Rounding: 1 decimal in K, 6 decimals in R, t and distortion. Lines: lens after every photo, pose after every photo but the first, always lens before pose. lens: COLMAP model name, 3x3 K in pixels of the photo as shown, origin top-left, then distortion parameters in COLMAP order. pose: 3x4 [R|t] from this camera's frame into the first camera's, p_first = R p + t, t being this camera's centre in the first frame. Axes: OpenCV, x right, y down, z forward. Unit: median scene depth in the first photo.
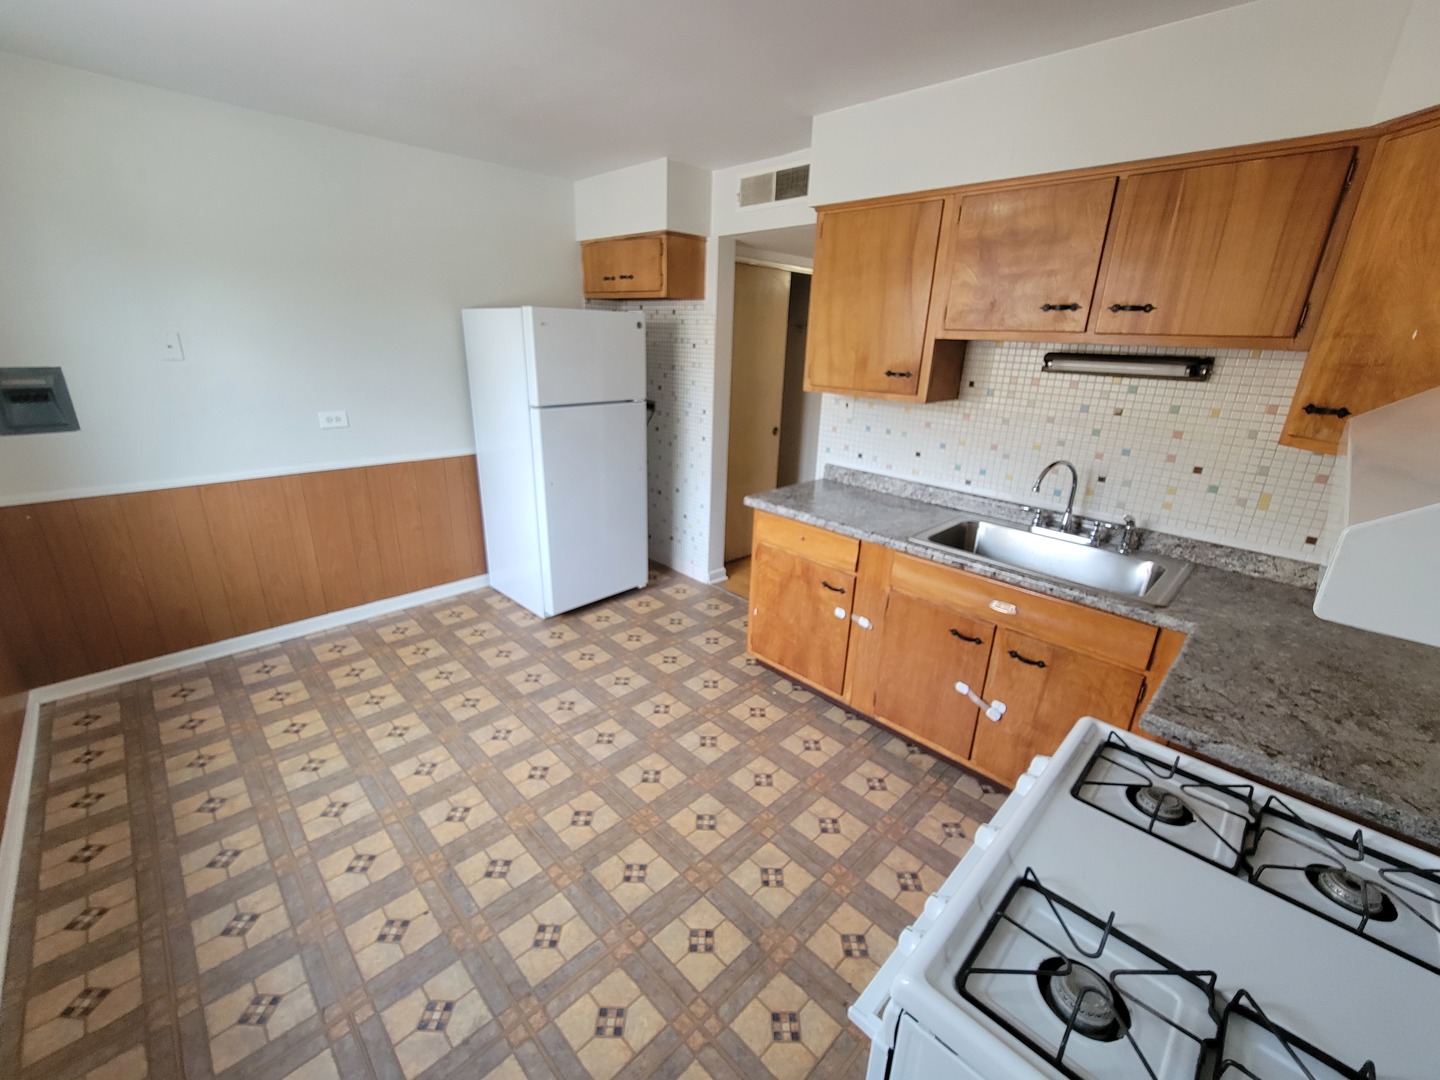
lens RADIAL K [[591.5, 0, 714.5], [0, 591.5, 542.8], [0, 0, 1]] dist [-0.003140, 0.002659]
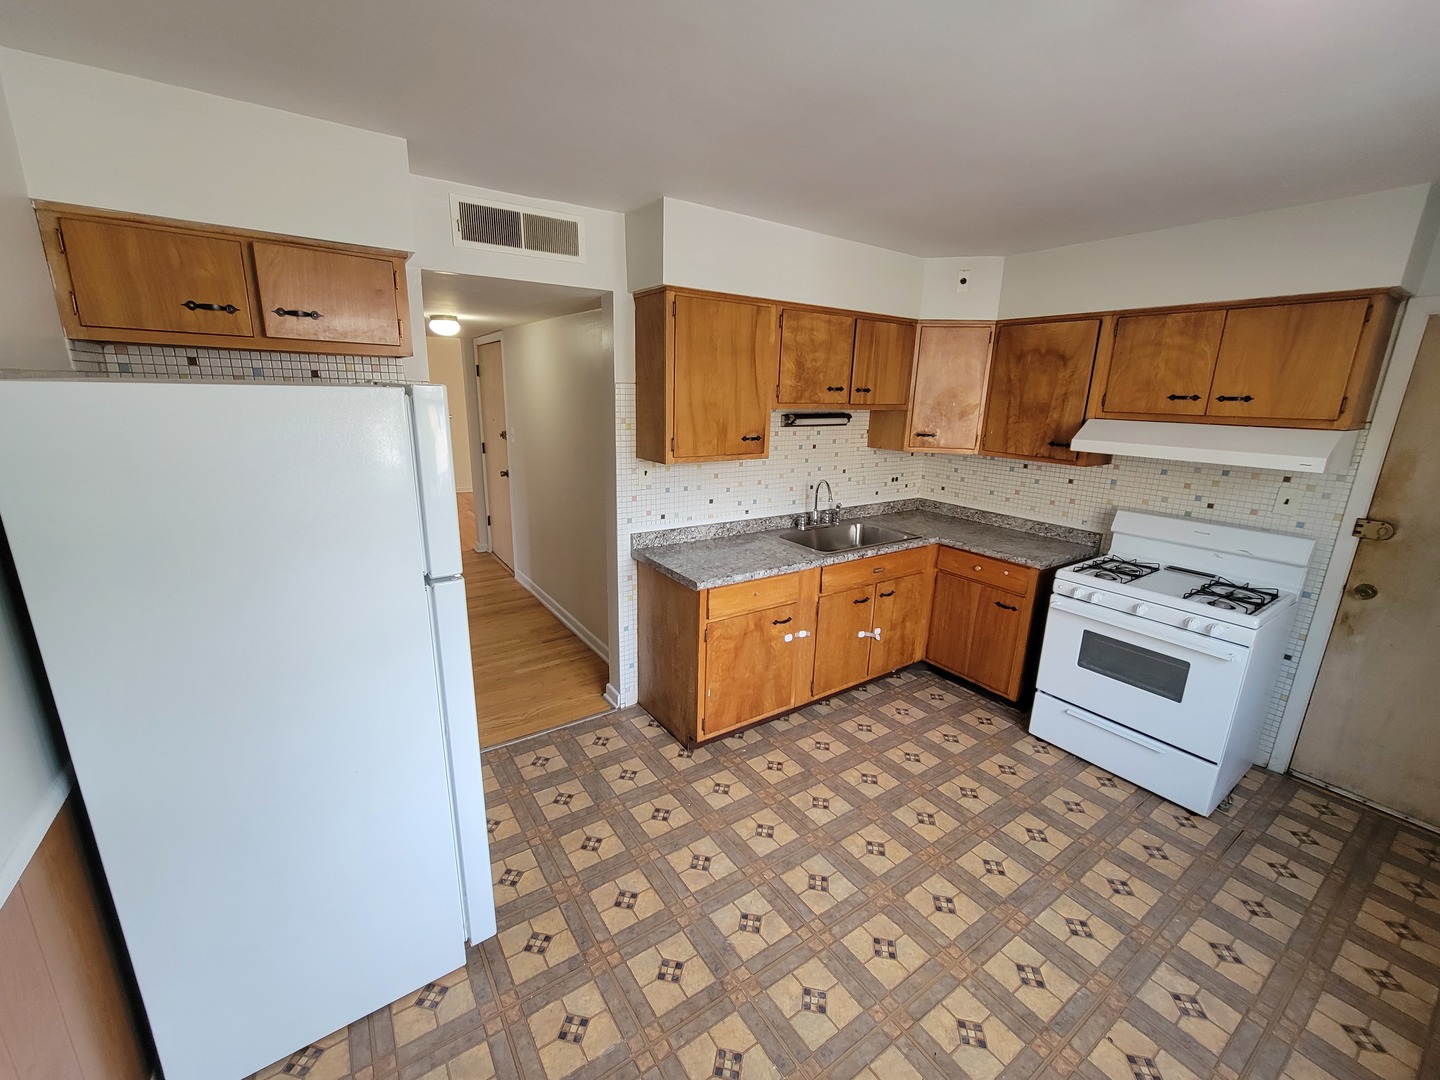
lens RADIAL K [[591.5, 0, 714.5], [0, 591.5, 542.8], [0, 0, 1]] dist [-0.003140, 0.002659]
pose [[0.179717, -0.276056, 0.944190, -0.931335], [0.309420, 0.926964, 0.212125, -0.375853], [-0.933789, 0.254029, 0.252008, 0.835205]]
